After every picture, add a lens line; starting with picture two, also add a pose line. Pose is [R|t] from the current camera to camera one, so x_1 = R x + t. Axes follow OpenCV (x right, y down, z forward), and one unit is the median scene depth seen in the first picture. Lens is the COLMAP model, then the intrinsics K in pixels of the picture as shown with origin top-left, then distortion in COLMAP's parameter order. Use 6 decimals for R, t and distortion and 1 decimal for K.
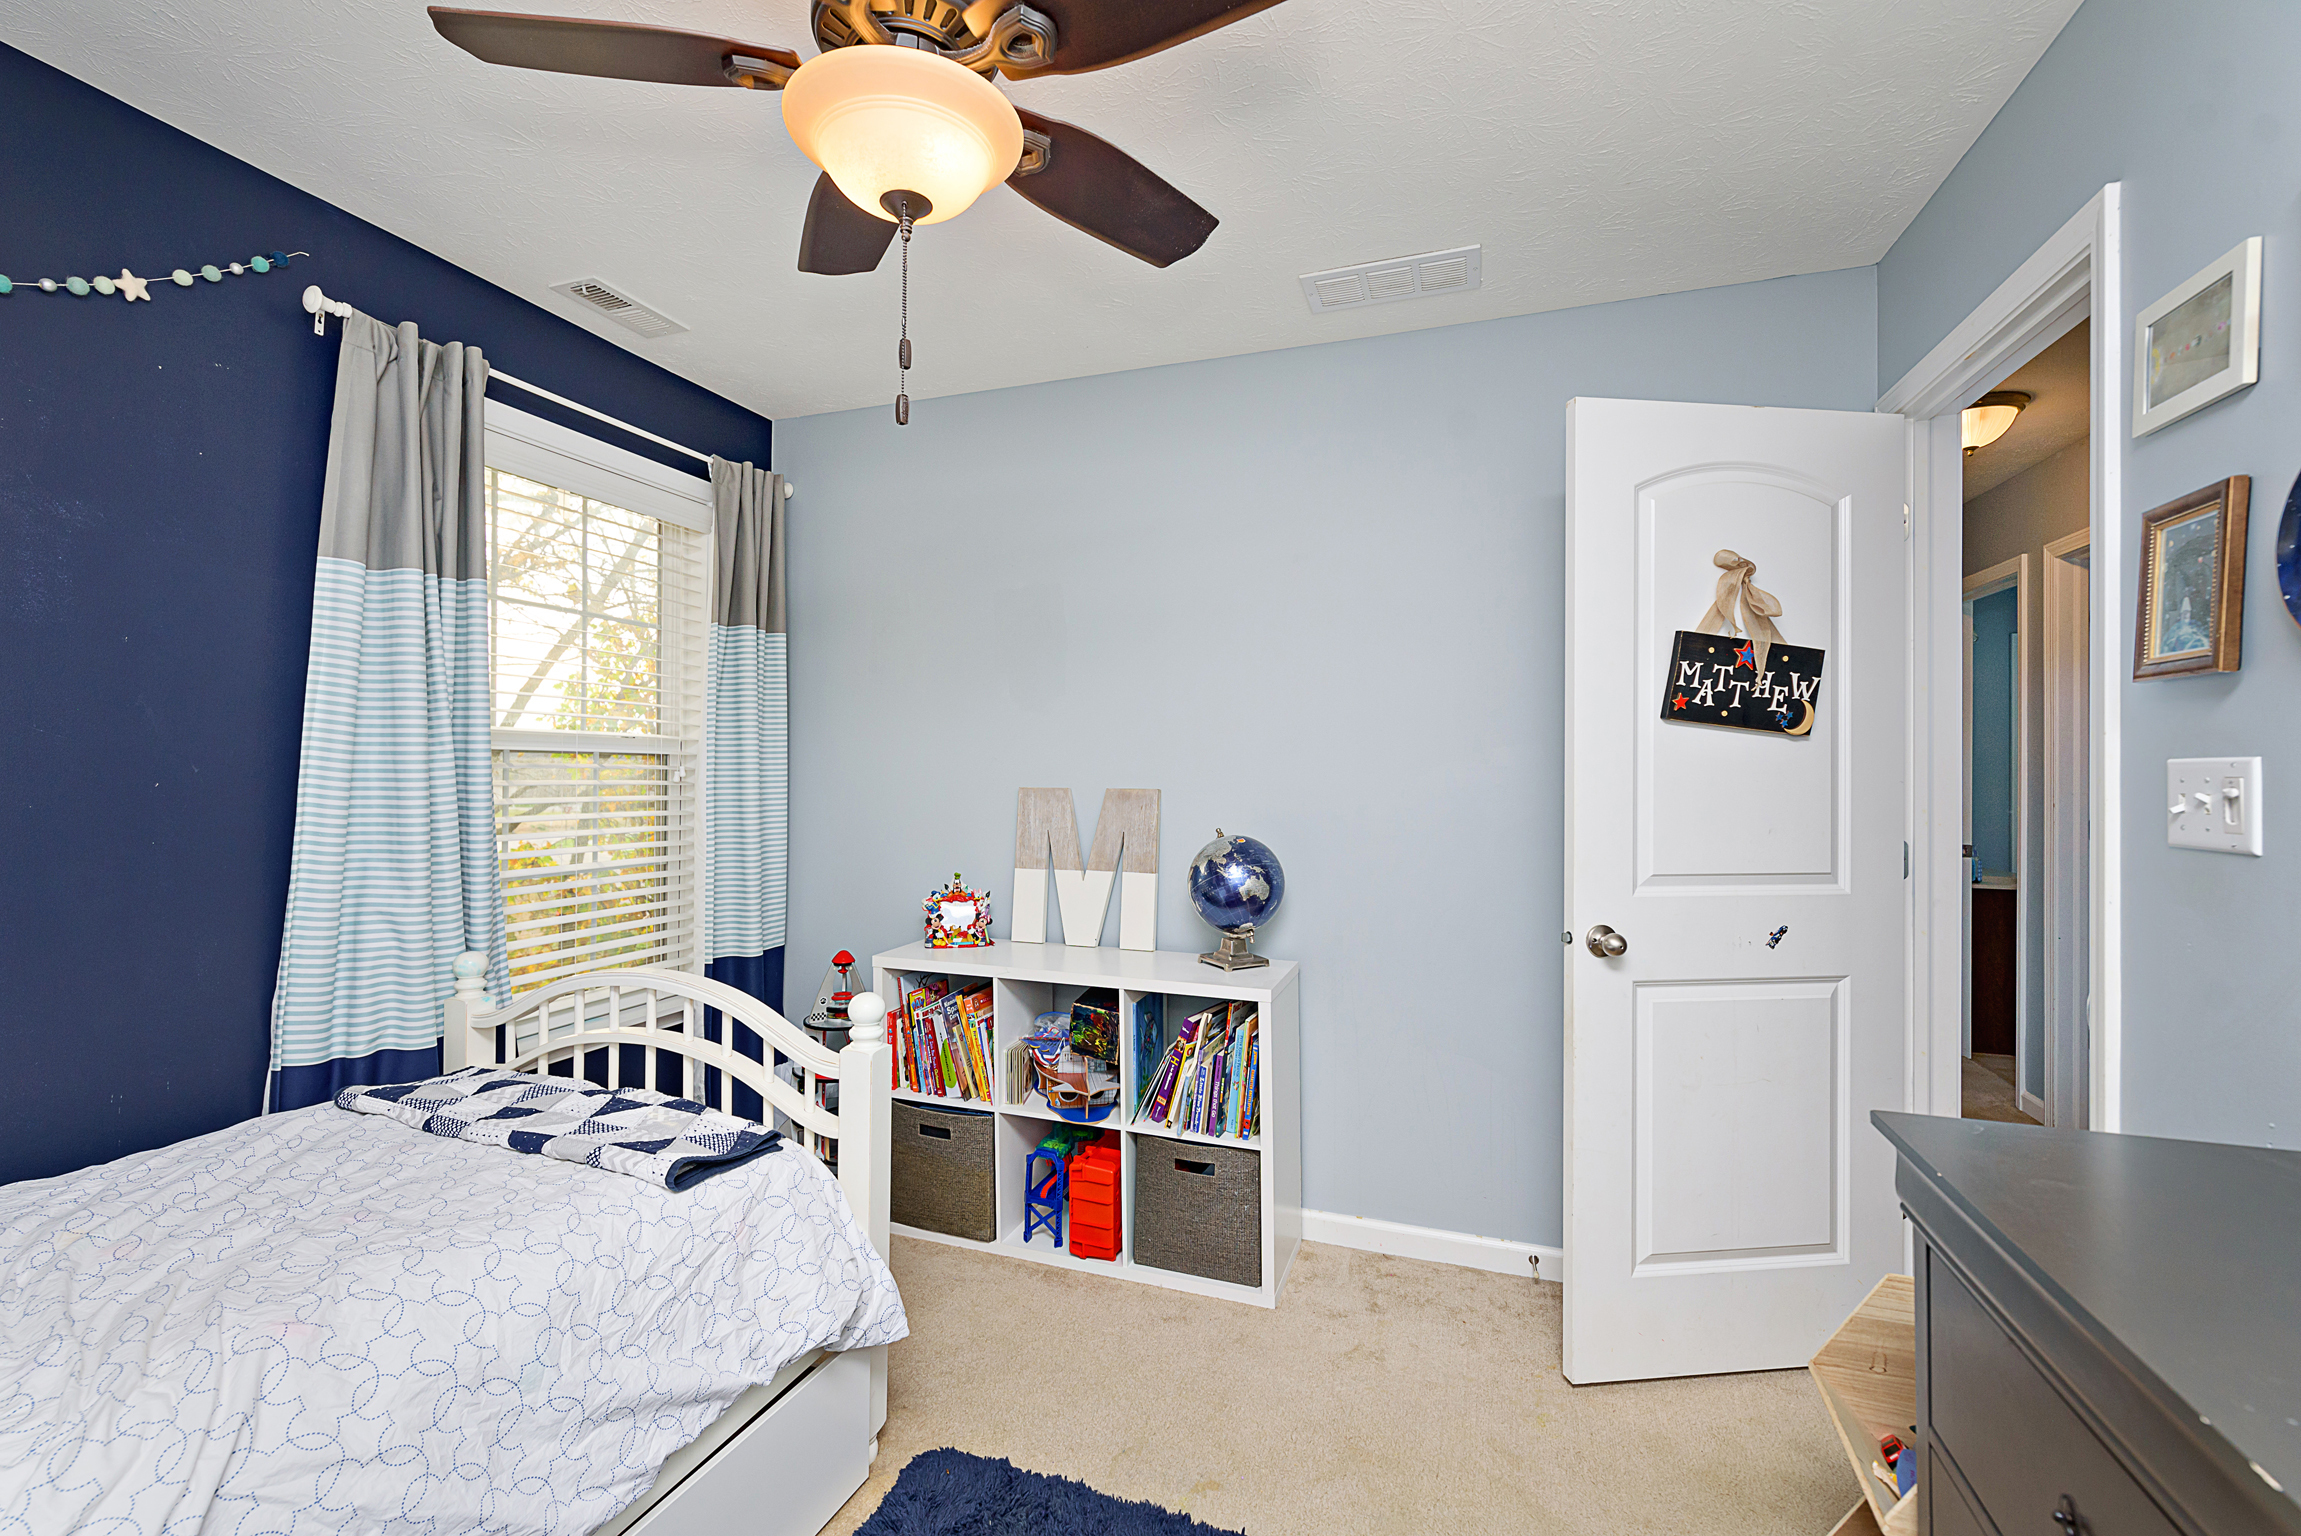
lens RADIAL K [[984.0, 0, 1137.0], [0, 984.0, 765.1], [0, 0, 1]] dist [-0.000132, -0.000574]
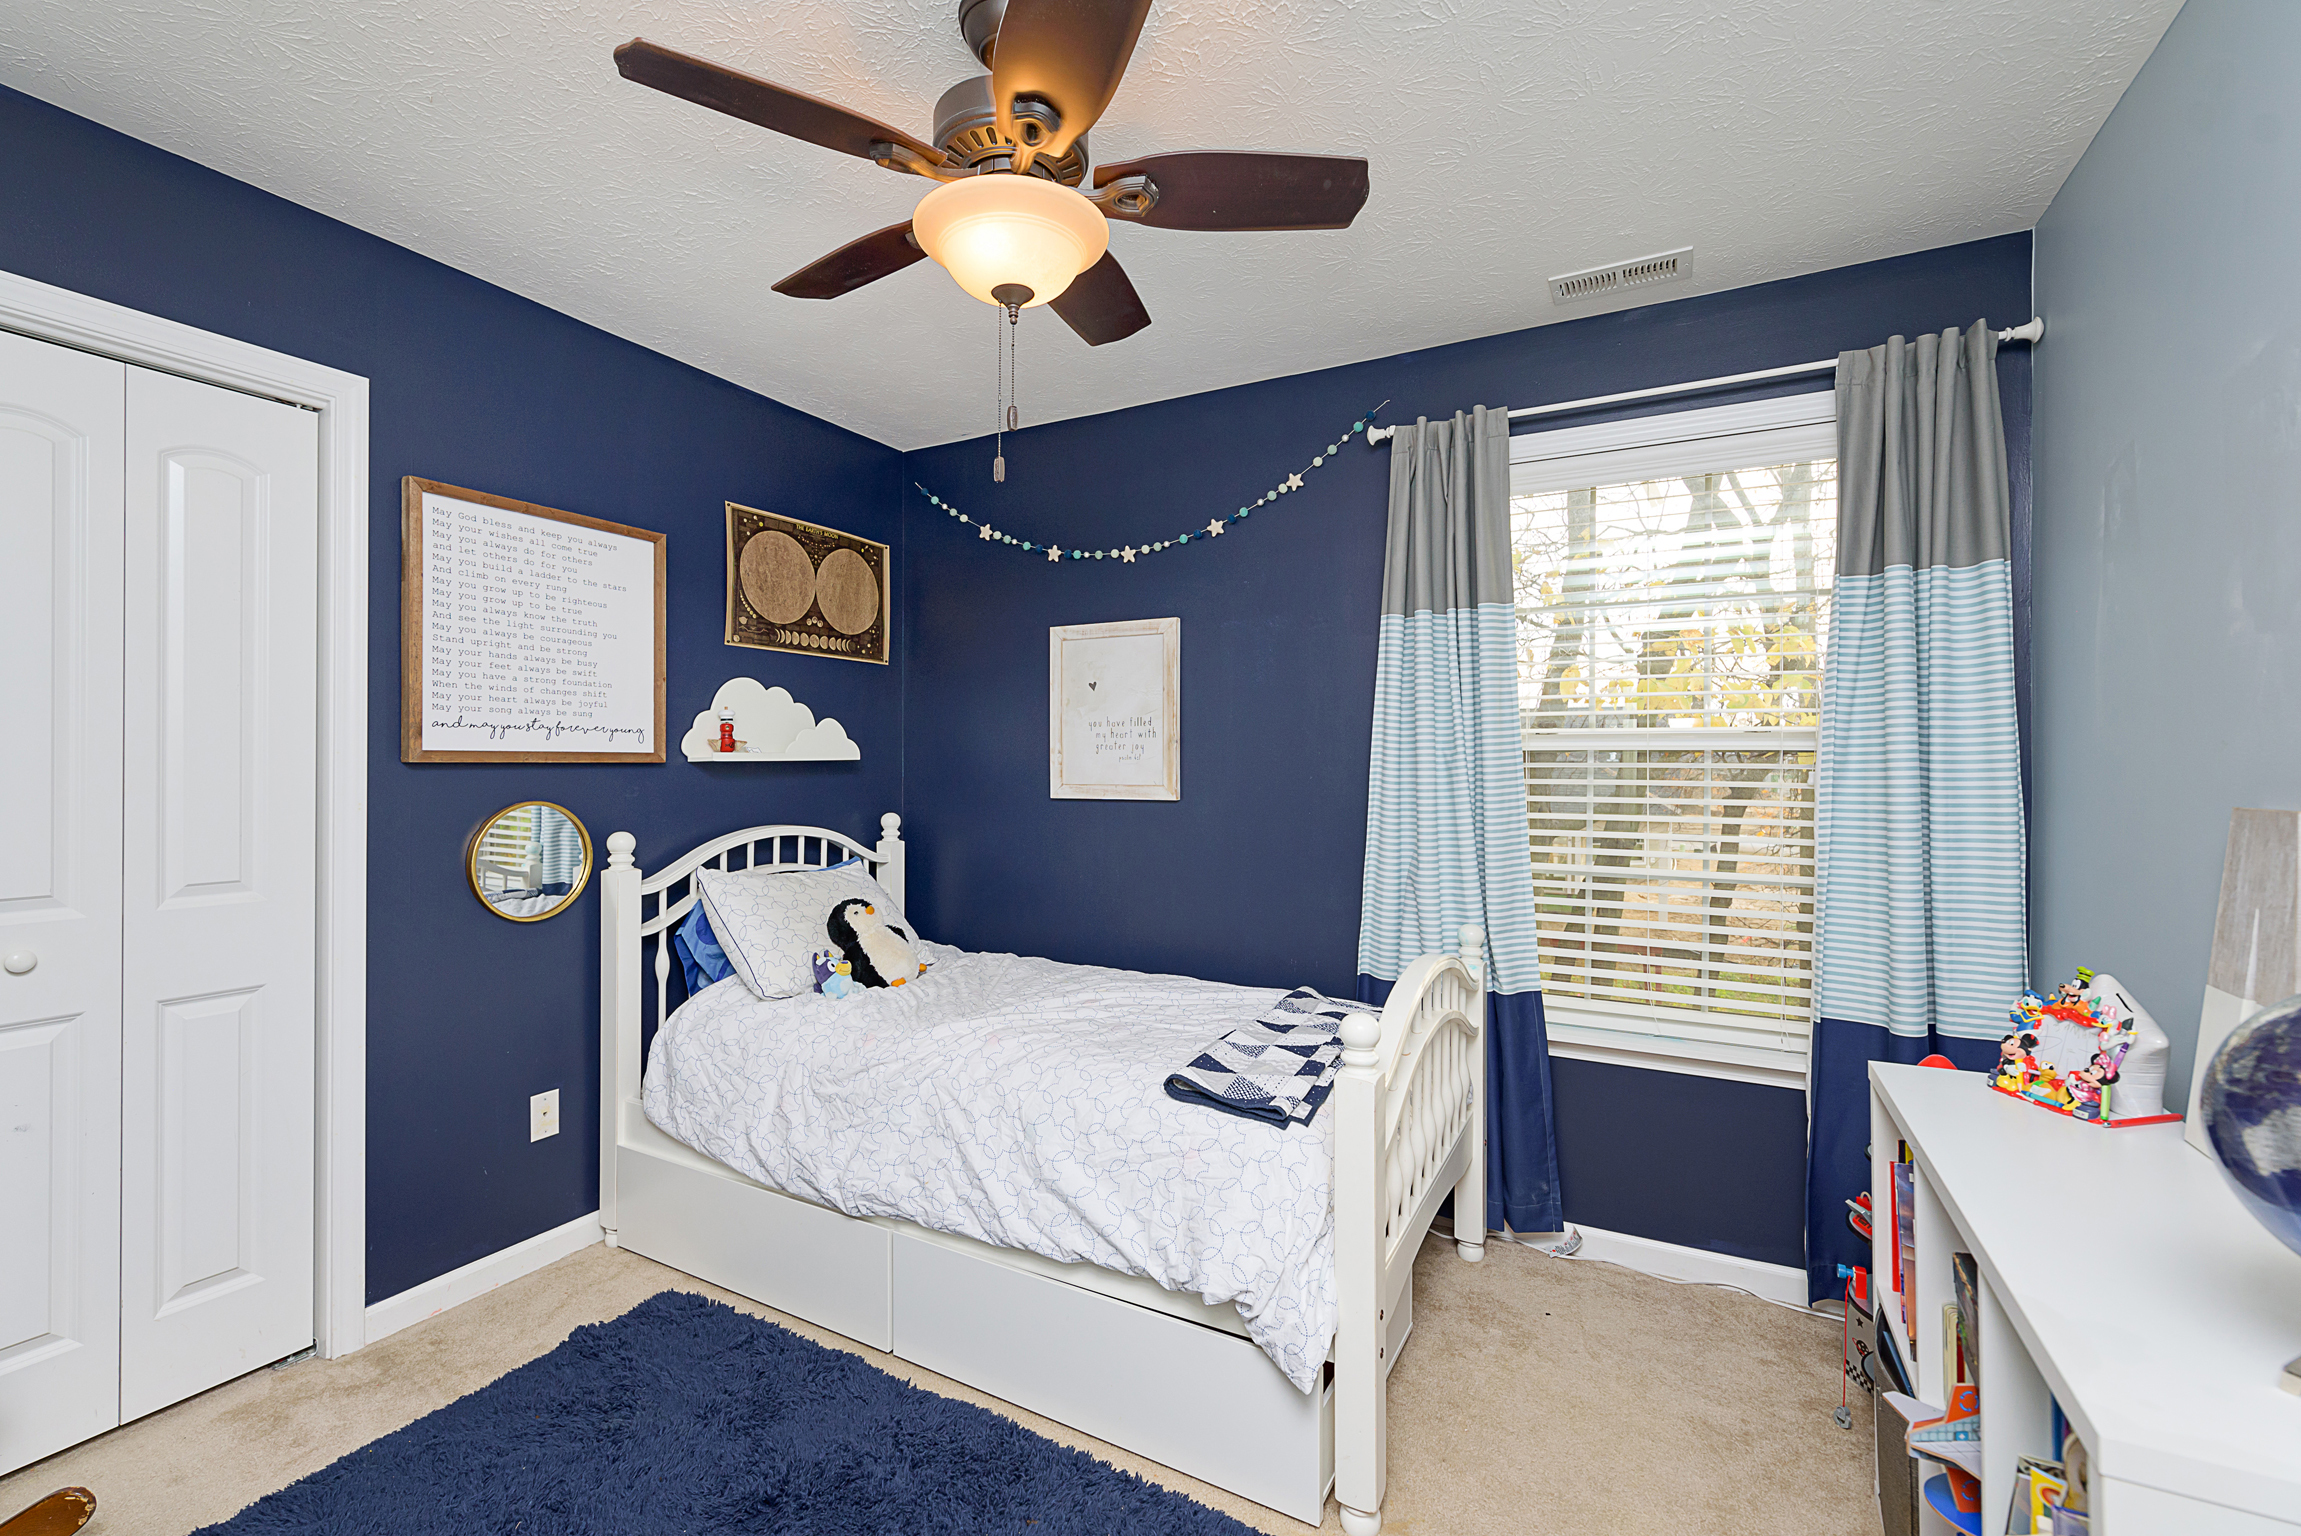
lens RADIAL K [[984.0, 0, 1119.9], [0, 984.0, 766.4], [0, 0, 1]] dist [-0.000132, -0.000574]
pose [[-0.165914, -0.009201, -0.986097, 0.579151], [0.000774, 0.999955, -0.009461, 0.013731], [0.986140, -0.002333, -0.165899, 0.832451]]
